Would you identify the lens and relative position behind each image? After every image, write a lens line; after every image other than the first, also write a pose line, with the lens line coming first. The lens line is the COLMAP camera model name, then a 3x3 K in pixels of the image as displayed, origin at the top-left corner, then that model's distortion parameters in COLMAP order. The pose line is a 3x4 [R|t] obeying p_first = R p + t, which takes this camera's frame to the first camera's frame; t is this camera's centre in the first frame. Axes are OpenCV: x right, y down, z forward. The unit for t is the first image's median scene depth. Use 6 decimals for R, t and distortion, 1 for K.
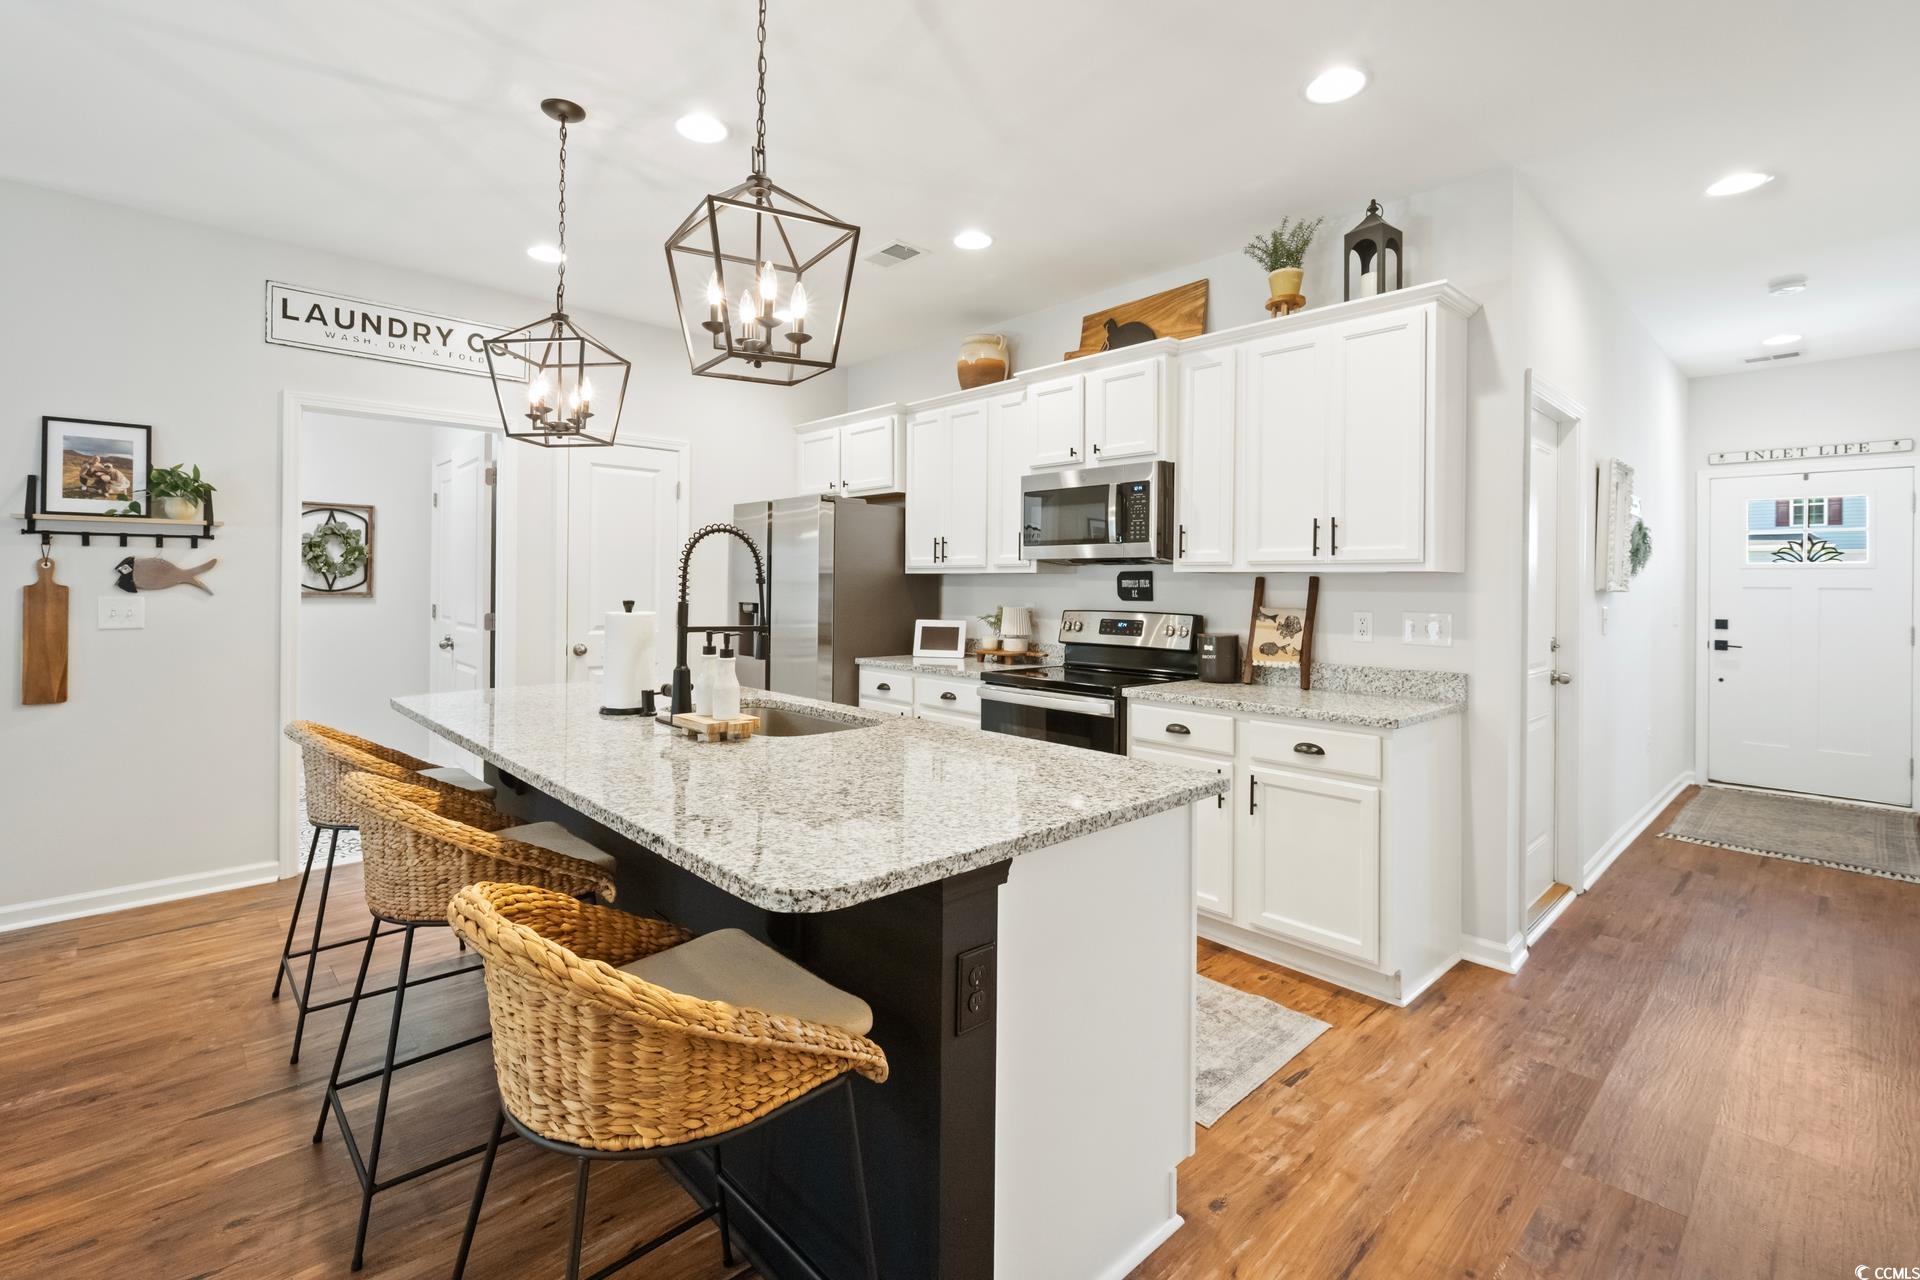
lens RADIAL K [[851.4, 0, 950.2], [0, 851.4, 584.7], [0, 0, 1]] dist [-0.006534, 0.000015]
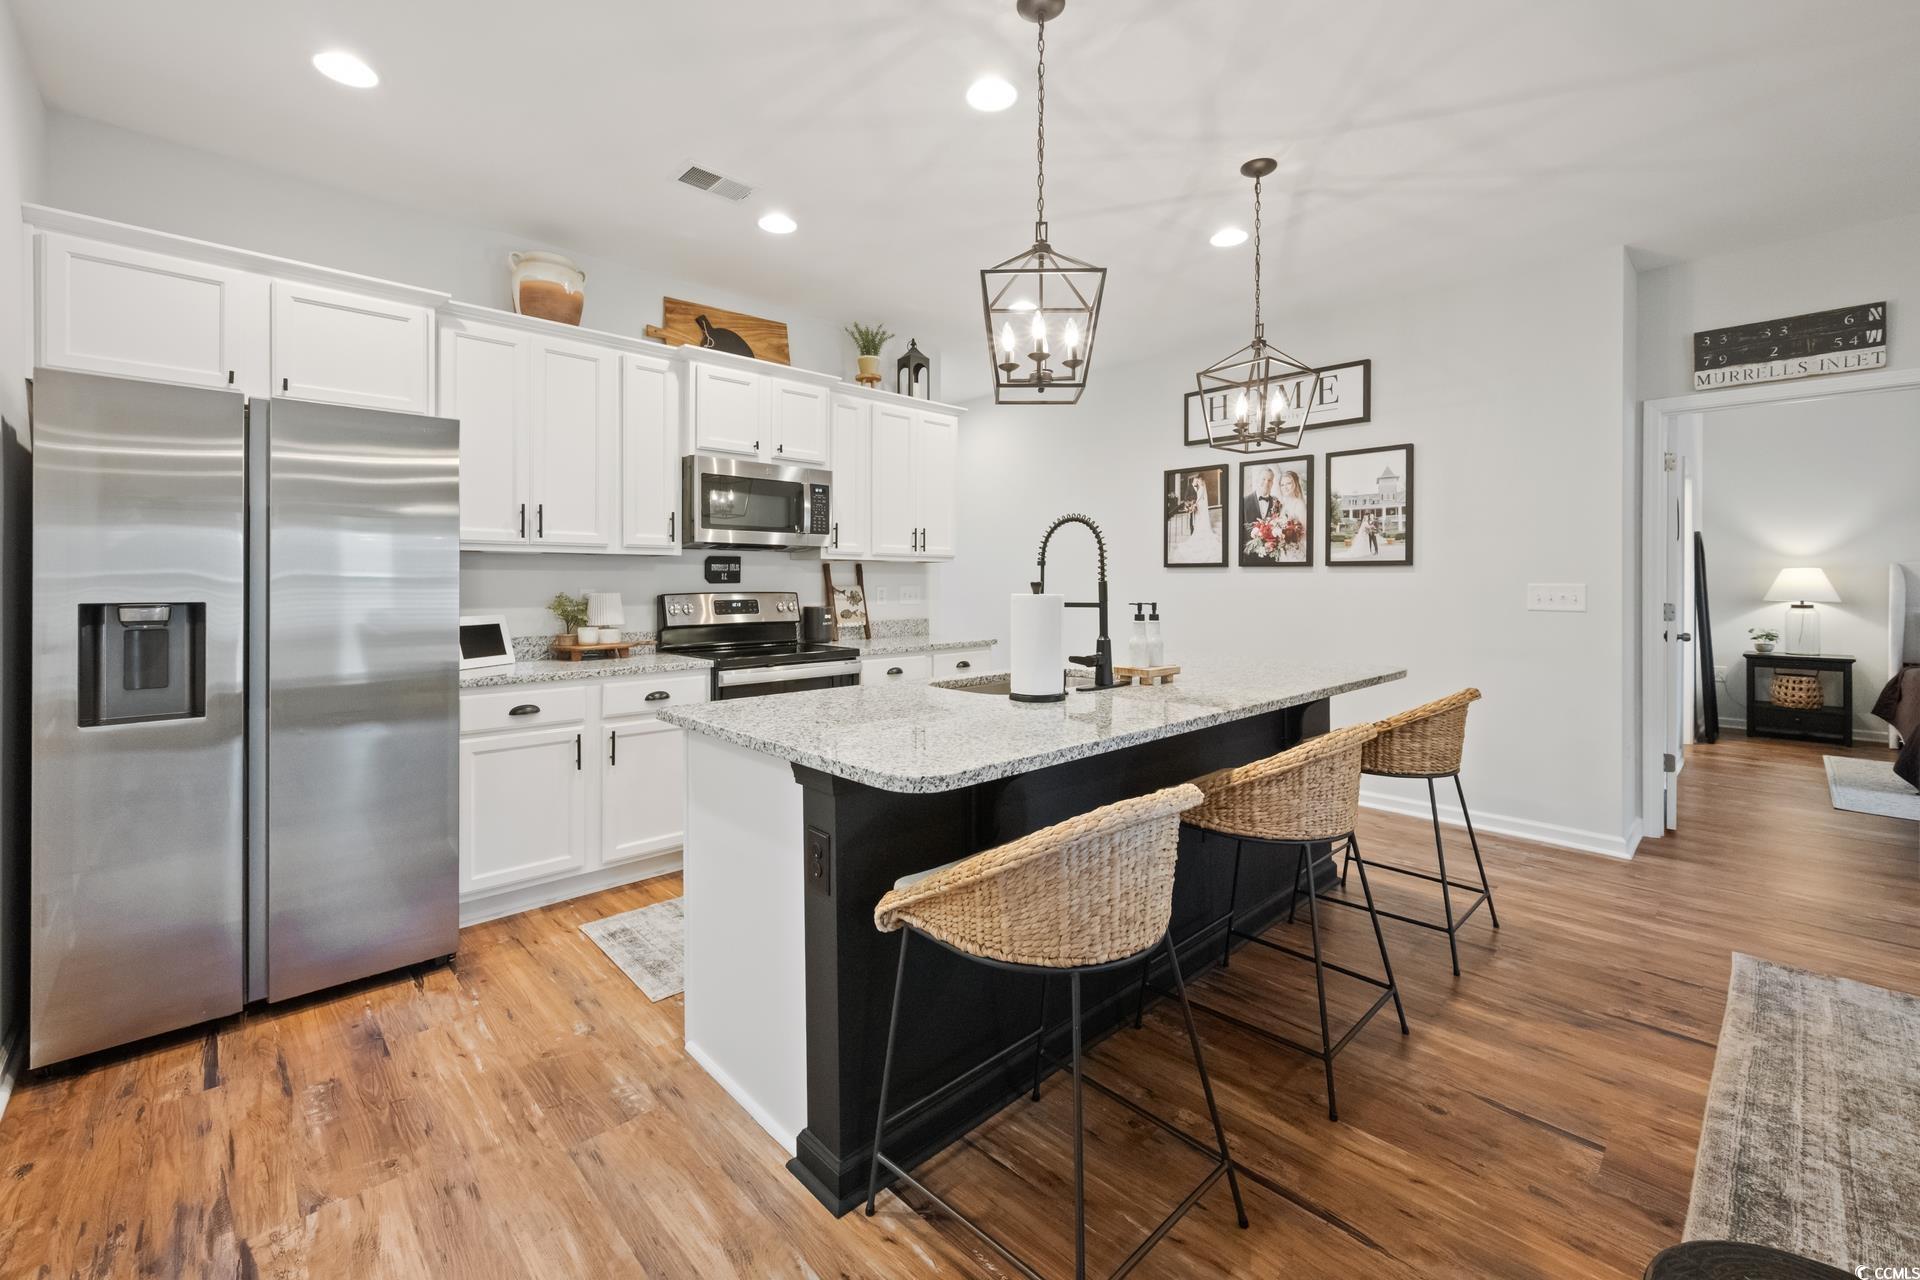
lens RADIAL K [[793.4, 0, 959.9], [0, 793.4, 577.5], [0, 0, 1]] dist [-0.001001, 0.000134]
pose [[-0.007040, -0.006244, 0.999956, -0.919231], [-0.003516, 0.999974, 0.006219, 0.005090], [-0.999969, -0.003472, -0.007061, 0.793567]]
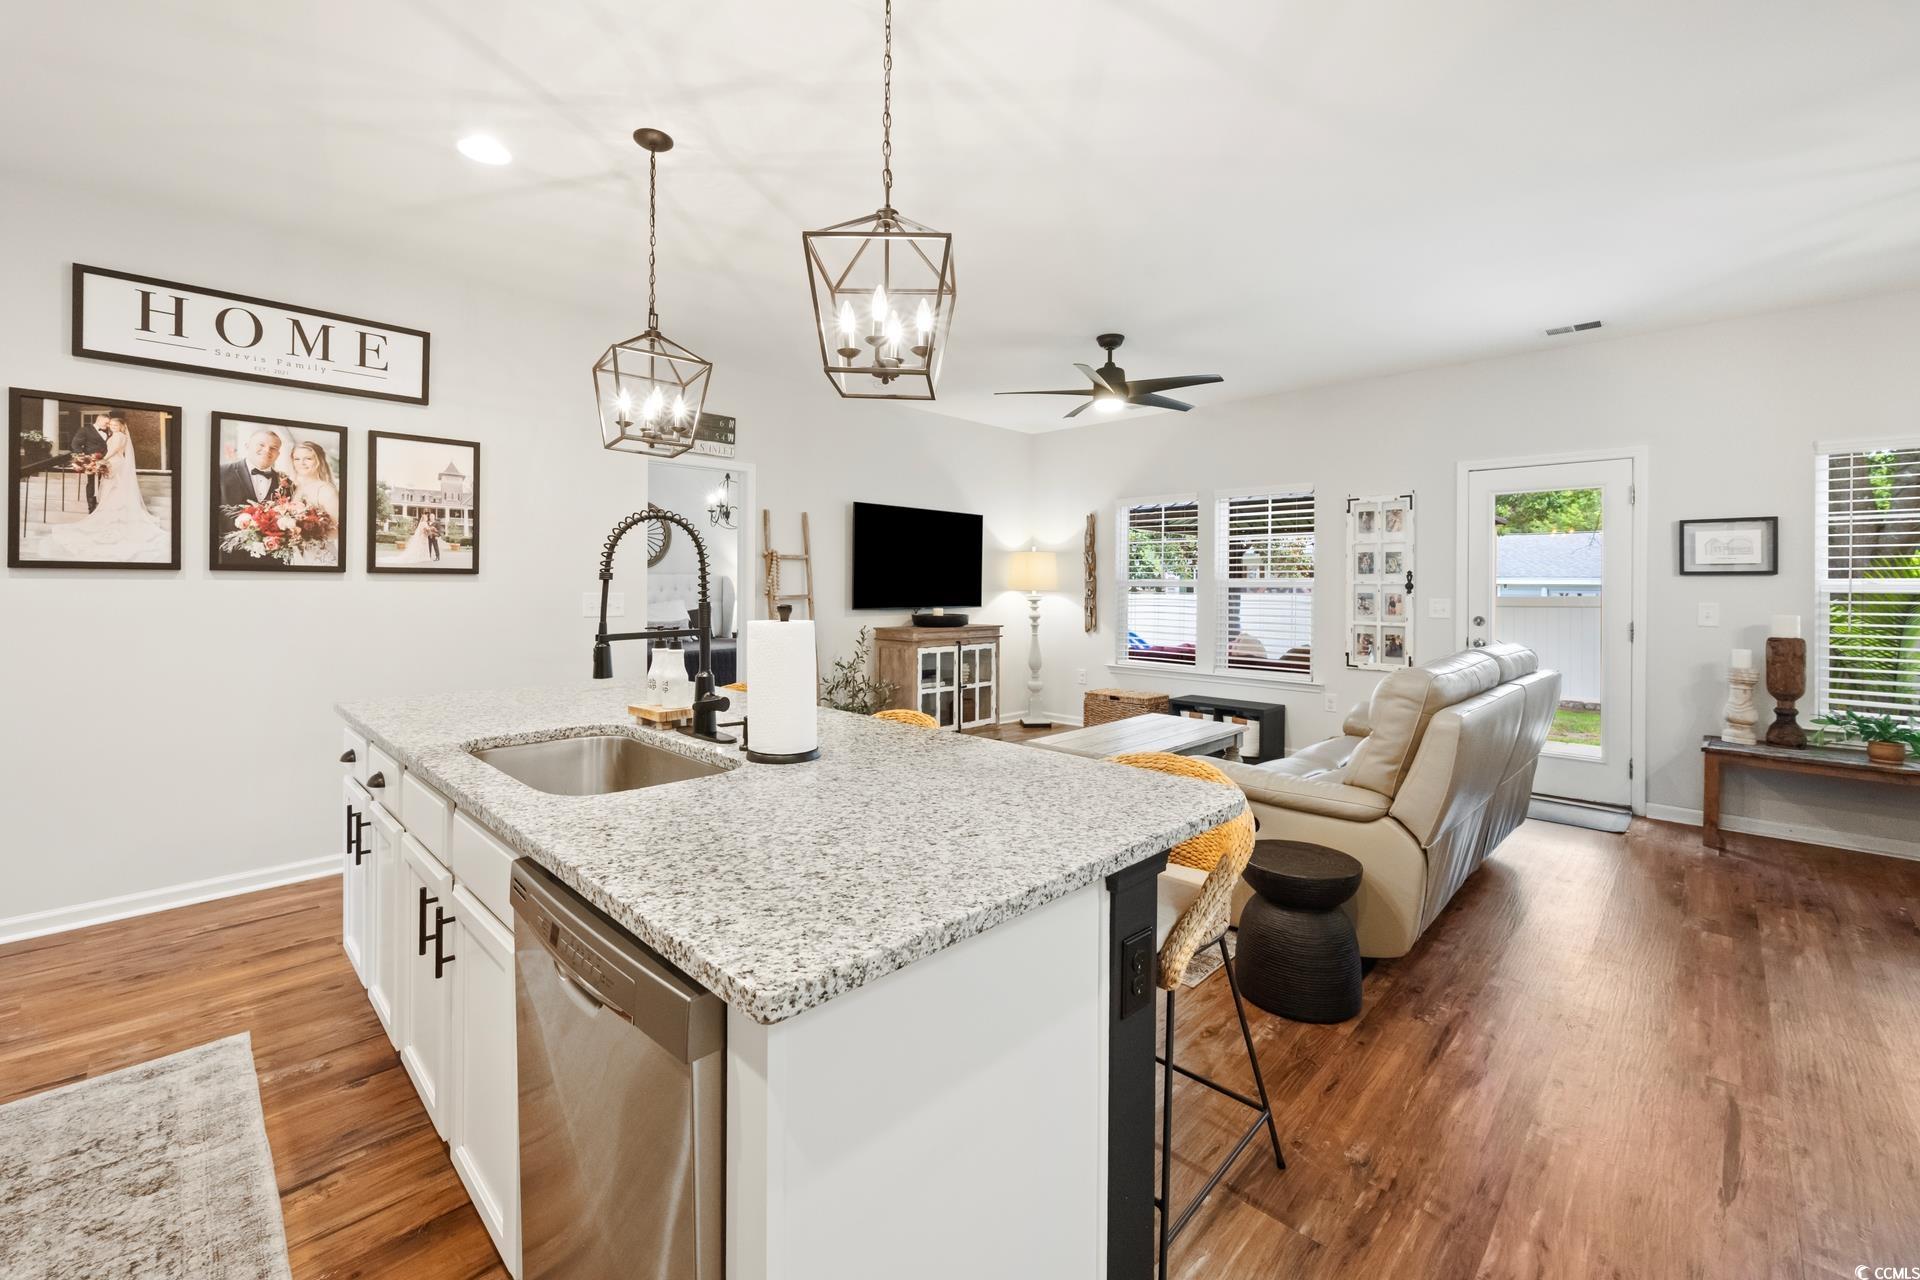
lens RADIAL K [[793.4, 0, 955.6], [0, 793.4, 579.8], [0, 0, 1]] dist [-0.001001, 0.000134]
pose [[-0.998866, -0.016078, -0.044821, -0.358698], [-0.015731, 0.999844, -0.008083, -0.002081], [0.044944, -0.007369, -0.998962, 1.227412]]
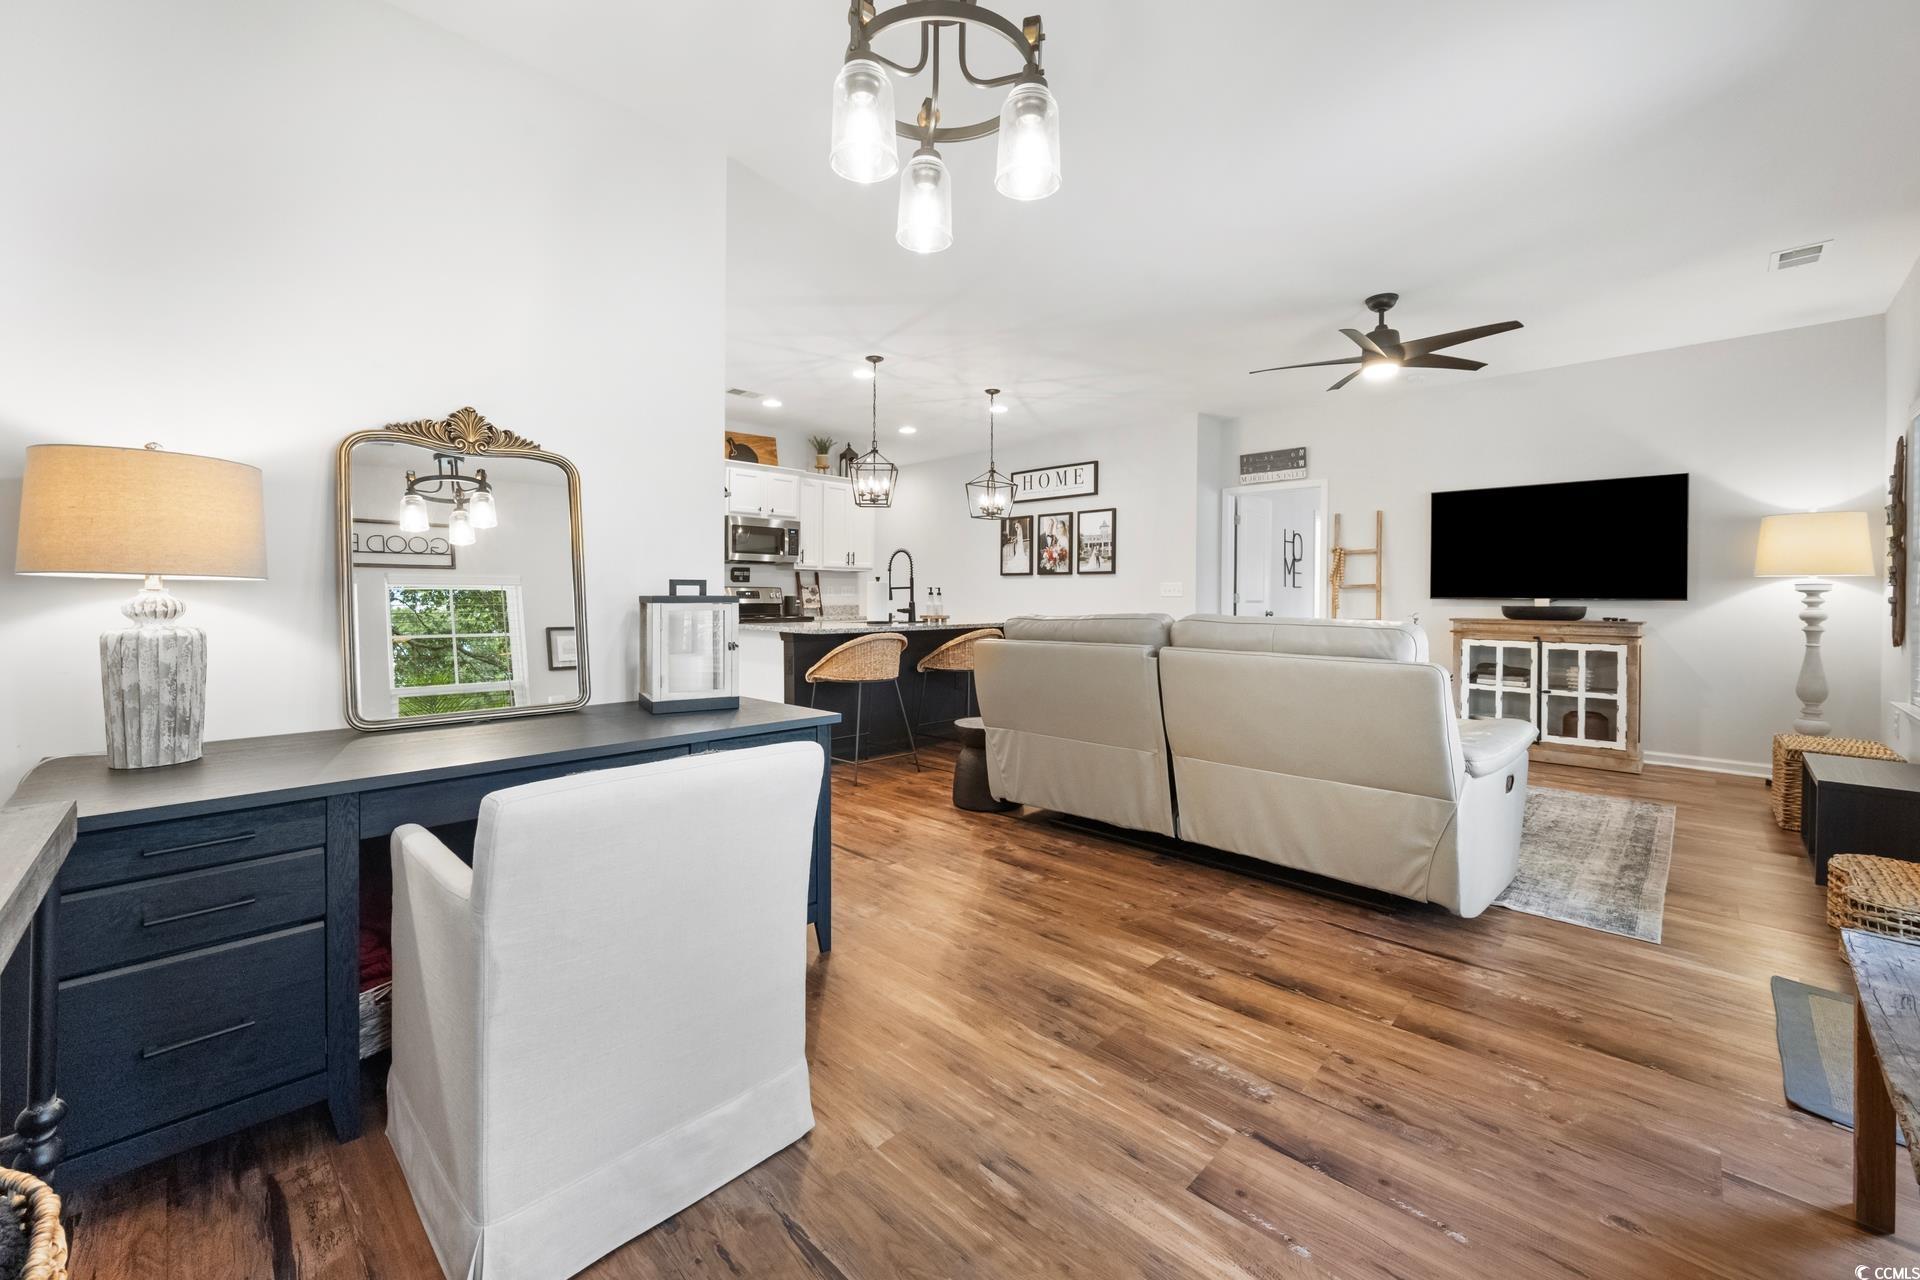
lens RADIAL K [[793.4, 0, 959.0], [0, 793.4, 586.5], [0, 0, 1]] dist [-0.001001, 0.000134]
pose [[-0.028928, 0.002881, 0.999577, -1.903144], [-0.006368, 0.999975, -0.003067, 0.036214], [-0.999561, -0.006454, -0.028909, 0.606562]]
